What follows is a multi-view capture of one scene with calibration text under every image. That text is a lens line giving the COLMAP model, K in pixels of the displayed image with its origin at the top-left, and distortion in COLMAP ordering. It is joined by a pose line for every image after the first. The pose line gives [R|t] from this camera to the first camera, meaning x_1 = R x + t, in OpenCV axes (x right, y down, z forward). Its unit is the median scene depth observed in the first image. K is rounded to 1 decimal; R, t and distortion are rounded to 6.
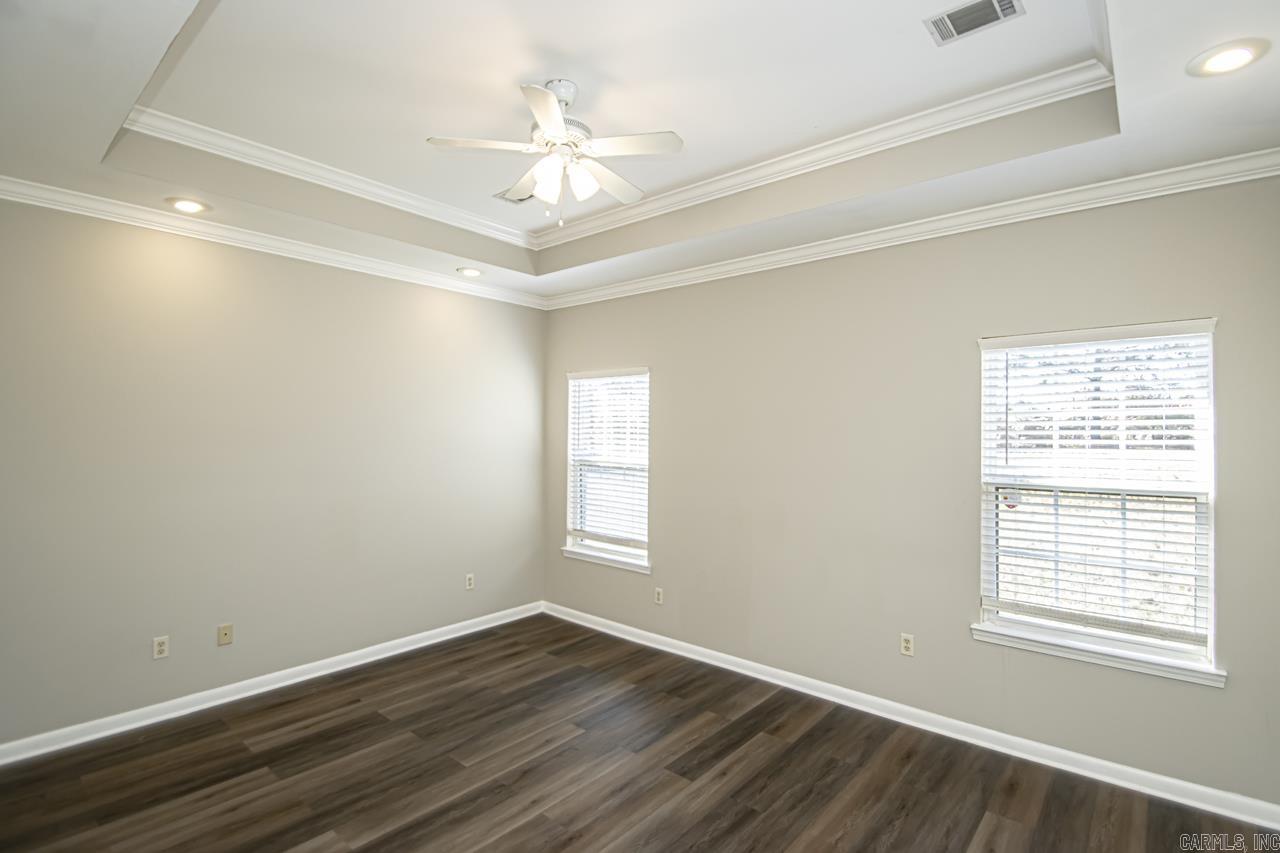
lens RADIAL K [[604.3, 0, 640.8], [0, 604.3, 431.8], [0, 0, 1]] dist [0.021864, -0.025011]
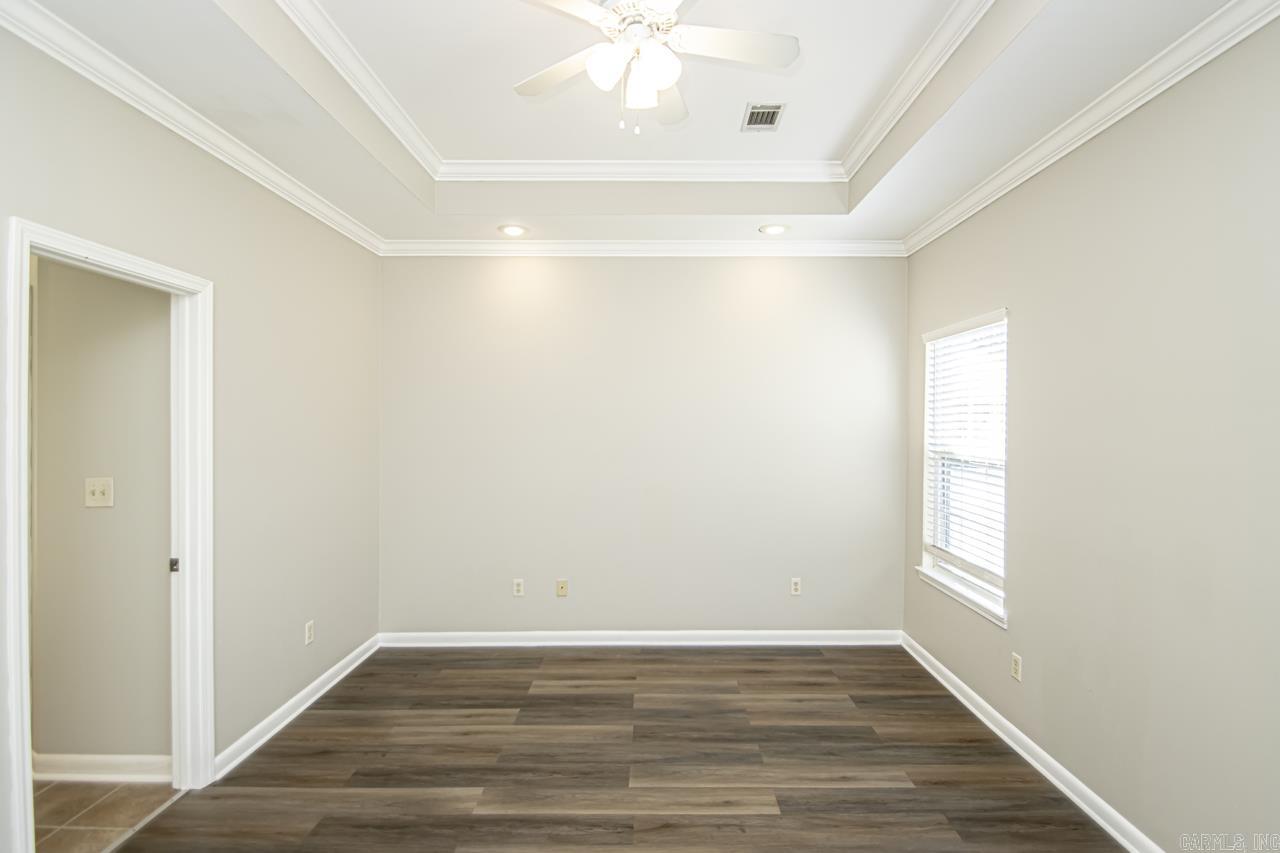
lens RADIAL K [[604.3, 0, 640.8], [0, 604.3, 431.8], [0, 0, 1]] dist [0.021864, -0.025011]
pose [[0.652495, 0.001075, -0.757793, 0.311222], [0.004988, 0.999971, 0.005713, 0.024534], [0.757777, -0.007507, 0.652471, 0.351122]]
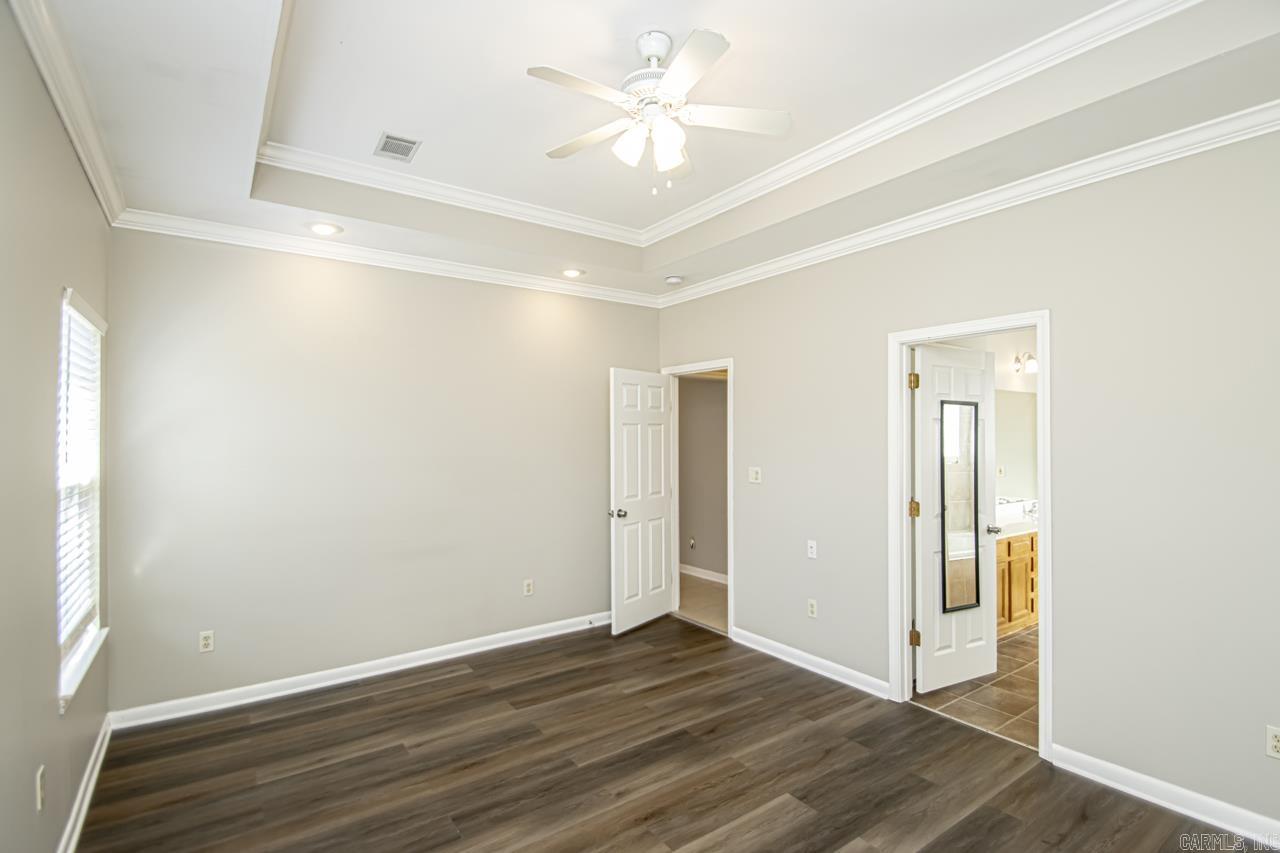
lens RADIAL K [[604.3, 0, 640.8], [0, 604.3, 431.8], [0, 0, 1]] dist [0.021864, -0.025011]
pose [[-0.969163, -0.007730, 0.246300, -0.268370], [-0.010414, 0.999900, -0.009598, 0.039887], [-0.246201, -0.011867, -0.969146, 1.337479]]
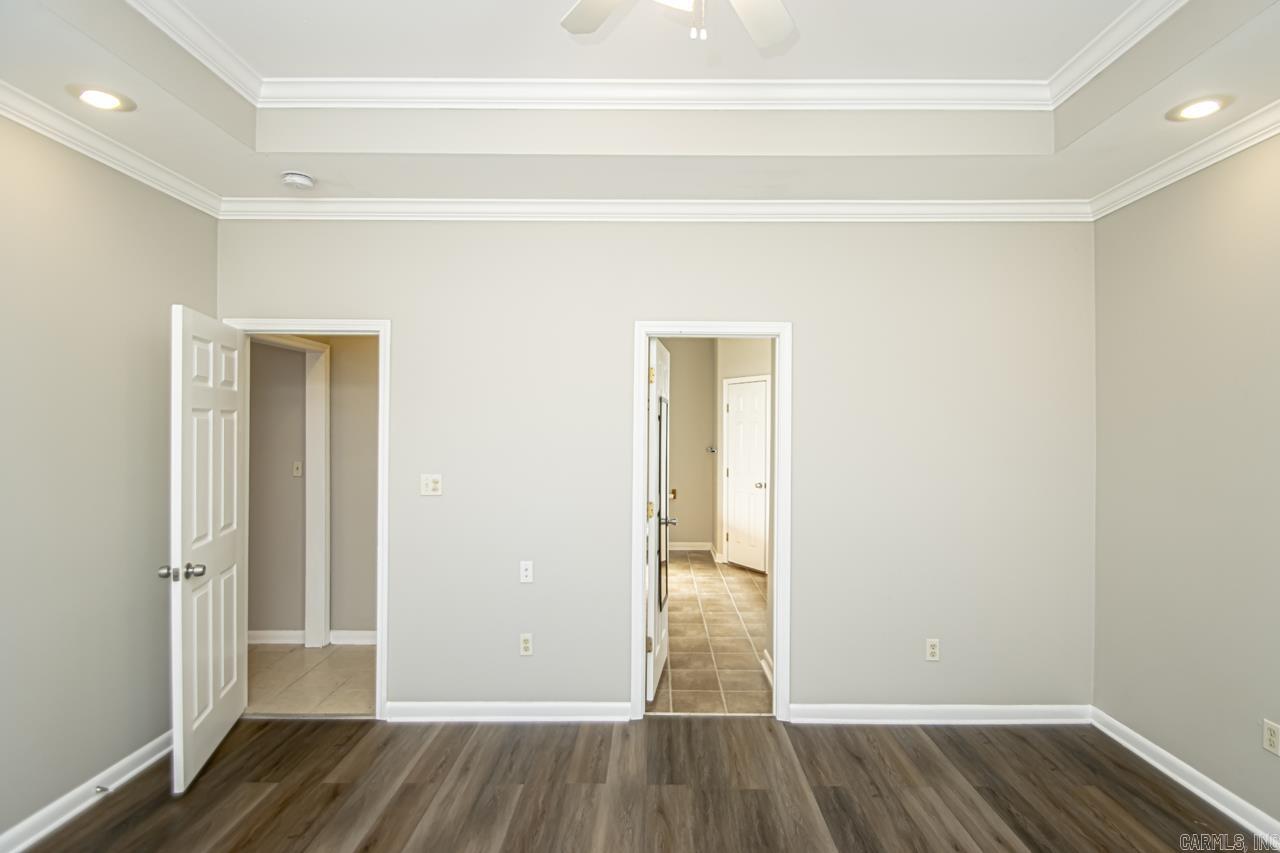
lens RADIAL K [[604.3, 0, 640.8], [0, 604.3, 431.8], [0, 0, 1]] dist [0.021864, -0.025011]
pose [[-0.763242, -0.012856, -0.645985, 0.149800], [-0.008601, 0.999916, -0.009736, 0.040441], [0.646056, -0.001875, -0.763288, 0.983427]]
